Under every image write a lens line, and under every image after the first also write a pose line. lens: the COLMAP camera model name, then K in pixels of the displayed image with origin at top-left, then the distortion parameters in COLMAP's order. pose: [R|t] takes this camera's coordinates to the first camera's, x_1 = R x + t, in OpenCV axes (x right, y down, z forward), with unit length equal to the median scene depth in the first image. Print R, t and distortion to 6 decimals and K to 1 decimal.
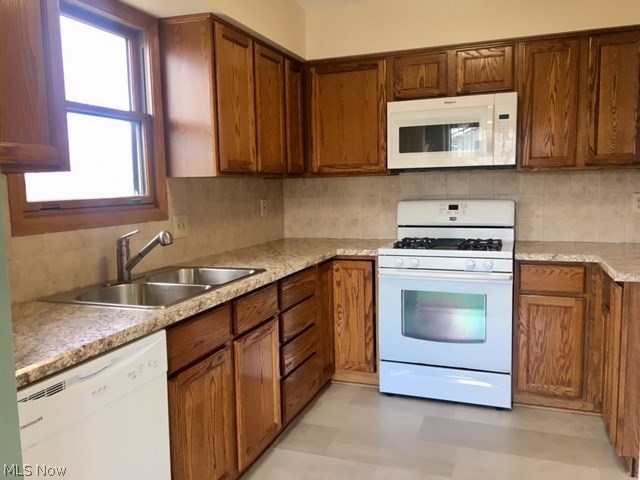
lens RADIAL K [[538.3, 0, 320.0], [0, 538.3, 240.0], [0, 0, 1]] dist [0.070194, -0.003847]
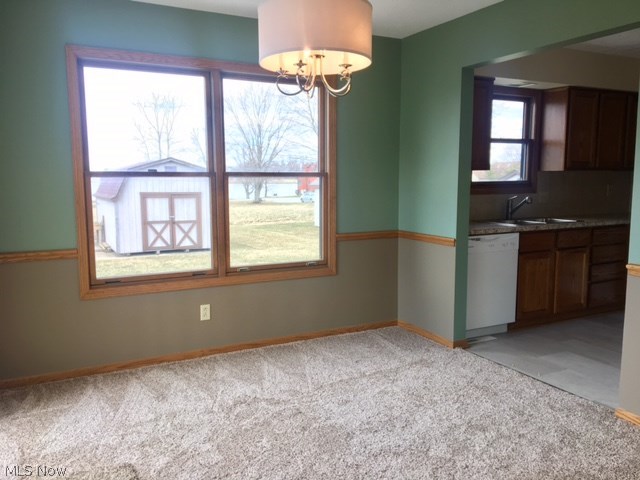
lens RADIAL K [[538.3, 0, 320.0], [0, 538.3, 240.0], [0, 0, 1]] dist [0.070194, -0.003847]
pose [[0.743247, 0.094543, -0.662303, 0.477499], [-0.081100, 0.995396, 0.051079, 0.098215], [0.664083, 0.015748, 0.747493, -1.019147]]
